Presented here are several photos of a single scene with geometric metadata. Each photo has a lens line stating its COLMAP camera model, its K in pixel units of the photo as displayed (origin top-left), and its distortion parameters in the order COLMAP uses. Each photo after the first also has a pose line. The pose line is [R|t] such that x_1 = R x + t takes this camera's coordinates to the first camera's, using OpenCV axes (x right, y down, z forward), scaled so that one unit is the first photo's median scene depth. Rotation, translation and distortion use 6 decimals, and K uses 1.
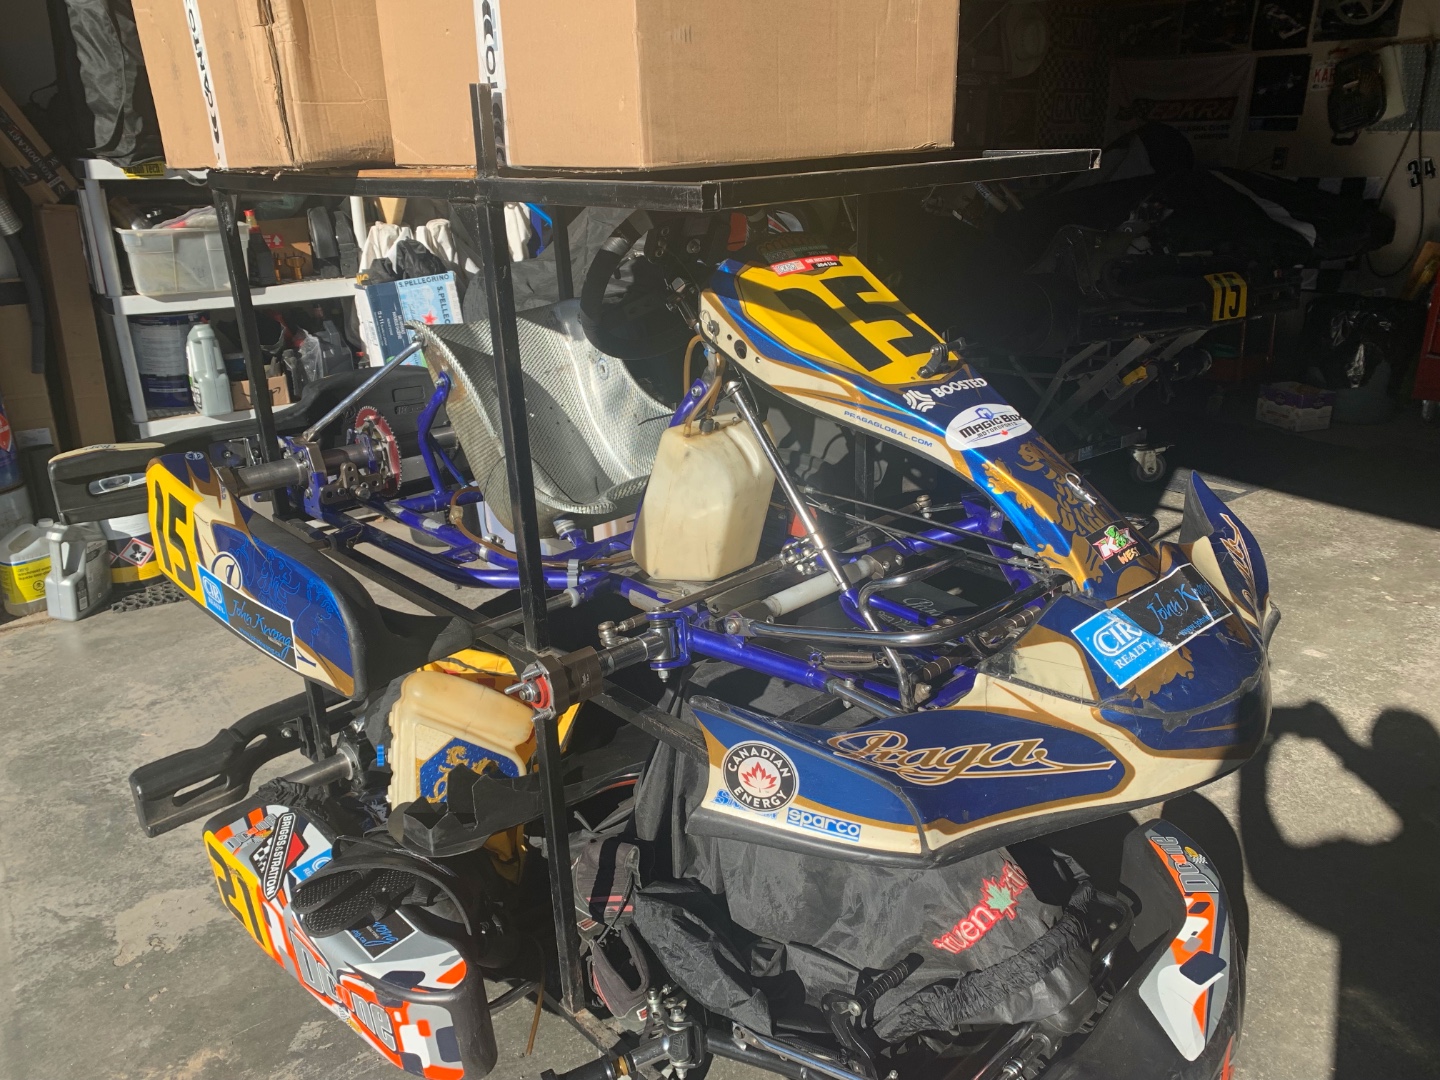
lens RADIAL K [[1078.0, 0, 720.0], [0, 1078.0, 540.0], [0, 0, 1]] dist [0.001218, -0.000652]
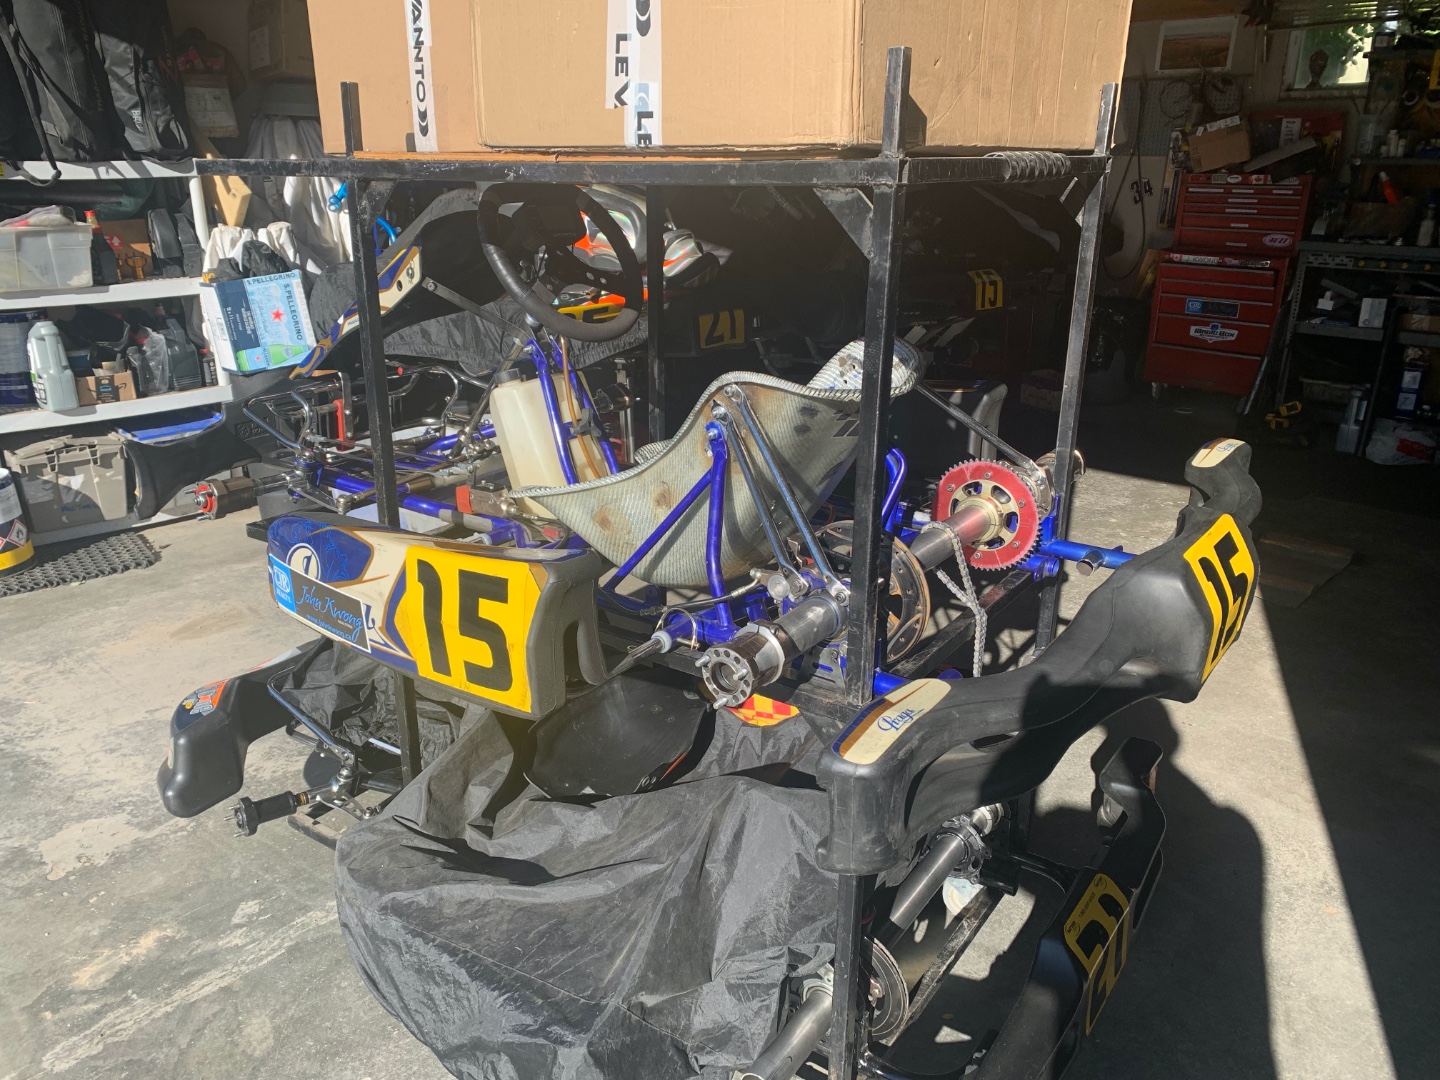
lens RADIAL K [[1078.0, 0, 720.0], [0, 1078.0, 540.0], [0, 0, 1]] dist [0.001218, -0.000652]
pose [[0.984667, -0.043139, 0.169026, -0.030965], [0.046146, 0.998838, -0.013905, 0.050937], [-0.168230, 0.021491, 0.985514, -0.112099]]
